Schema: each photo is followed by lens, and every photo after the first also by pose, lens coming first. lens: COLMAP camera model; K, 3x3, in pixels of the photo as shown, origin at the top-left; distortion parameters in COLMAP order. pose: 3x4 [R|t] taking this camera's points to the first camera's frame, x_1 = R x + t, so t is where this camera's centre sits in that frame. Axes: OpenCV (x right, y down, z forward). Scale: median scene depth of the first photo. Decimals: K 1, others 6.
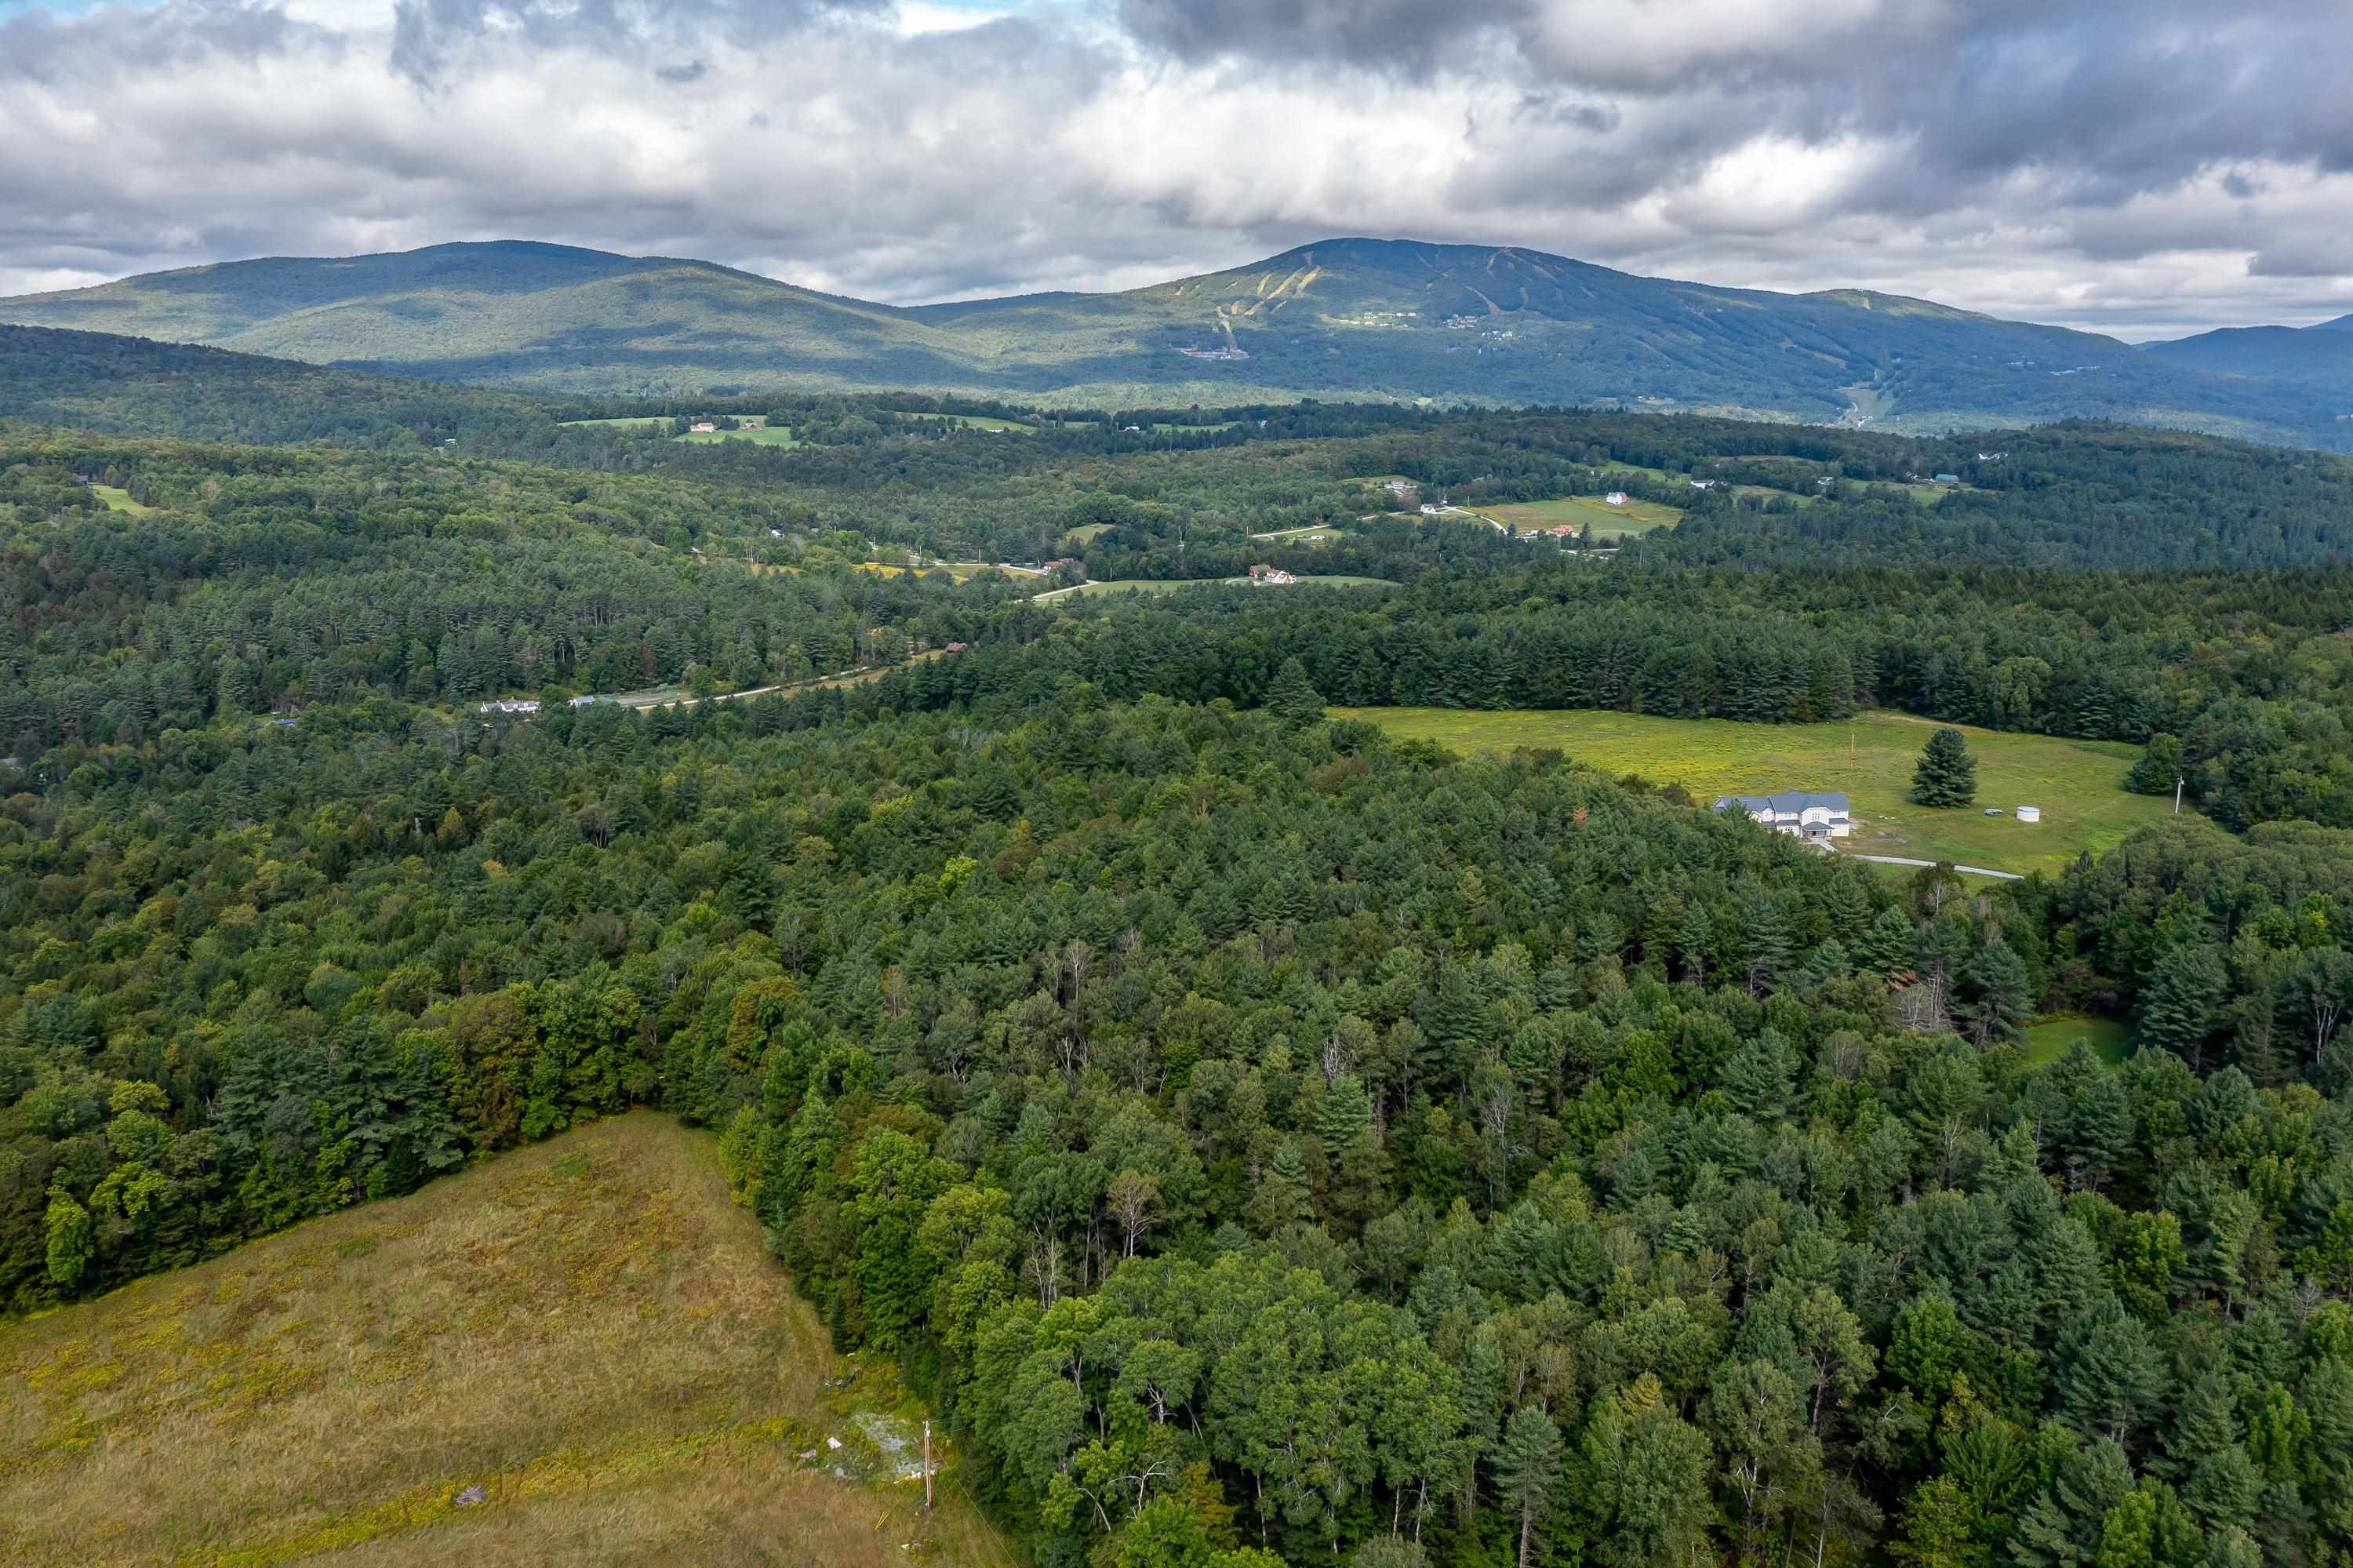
lens RADIAL K [[1860.8, 0, 1165.6], [0, 1860.8, 784.5], [0, 0, 1]] dist [-0.028105, 0.020662]
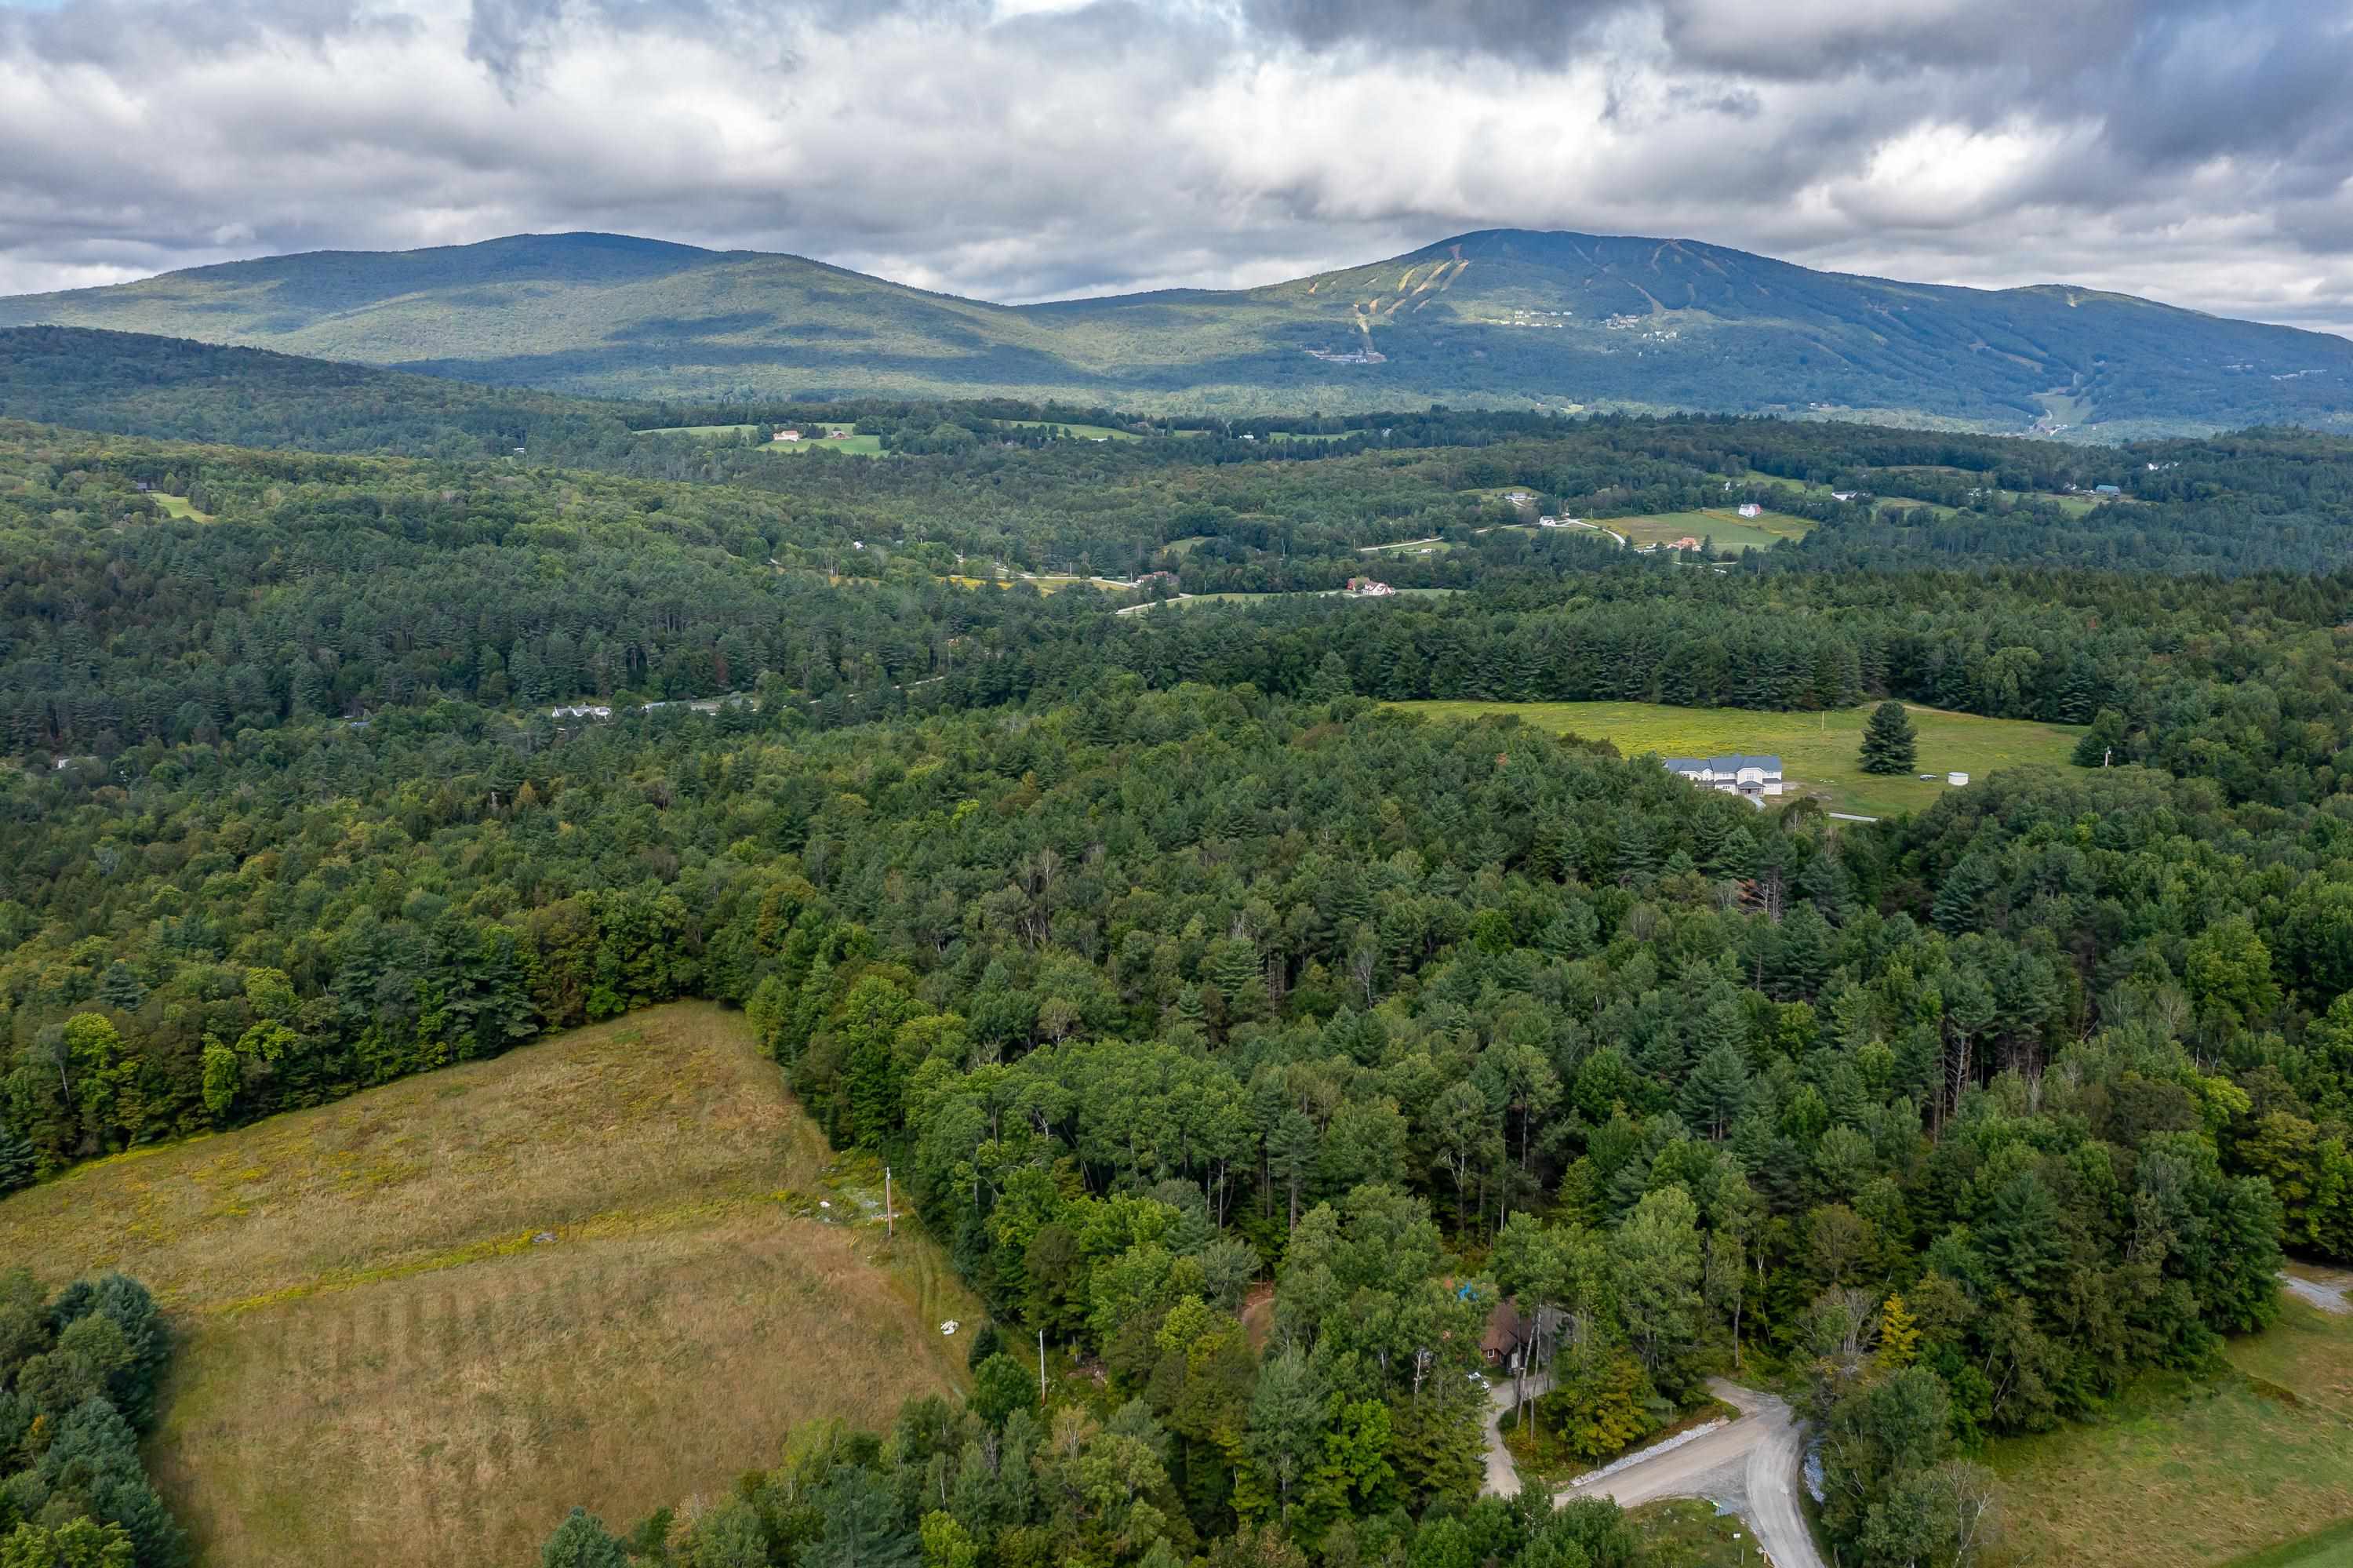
lens RADIAL K [[2073.2, 0, 1289.8], [0, 2073.2, 846.0], [0, 0, 1]] dist [-0.027803, 0.035775]
pose [[0.999941, 0.002162, -0.010656, 0.069287], [-0.002116, 0.999989, 0.004292, 0.042502], [0.010665, -0.004269, 0.999934, -0.189414]]
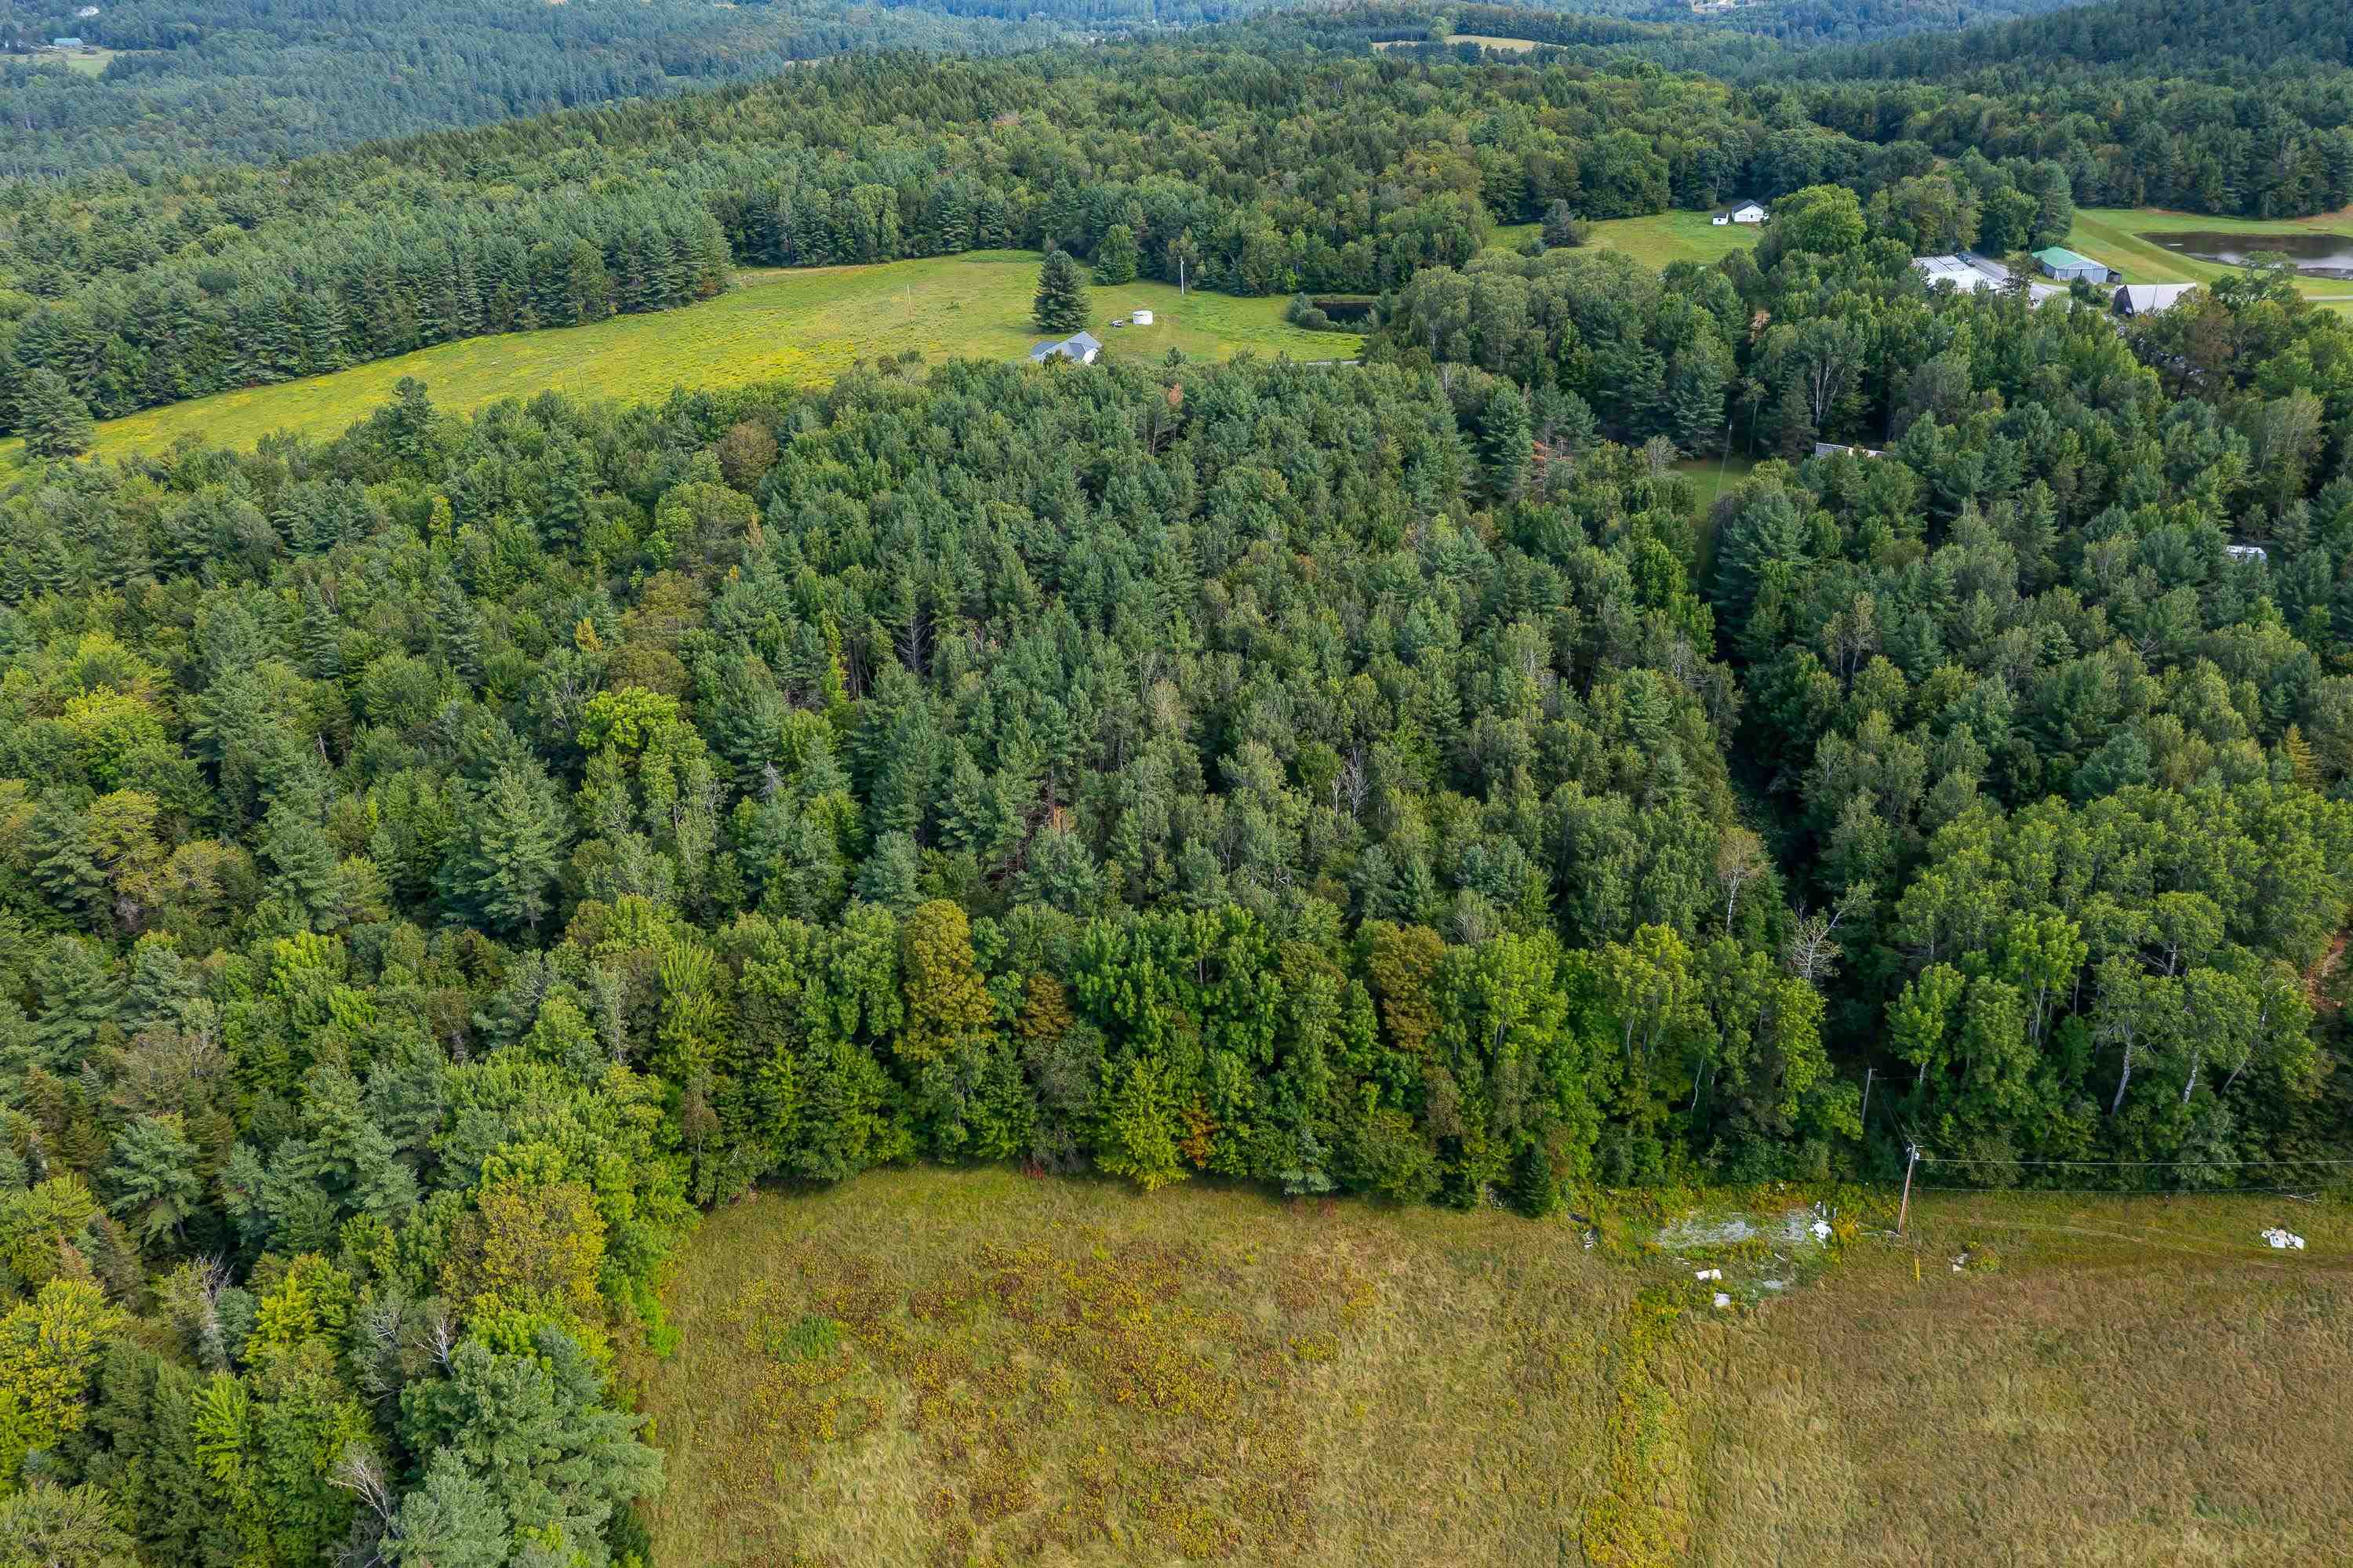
lens RADIAL K [[1860.8, 0, 1189.4], [0, 1860.8, 780.7], [0, 0, 1]] dist [-0.028105, 0.020662]
pose [[0.512473, -0.400415, 0.759631, -0.361966], [0.221389, 0.916330, 0.333657, -0.075047], [-0.829674, -0.002816, 0.558241, 0.316322]]
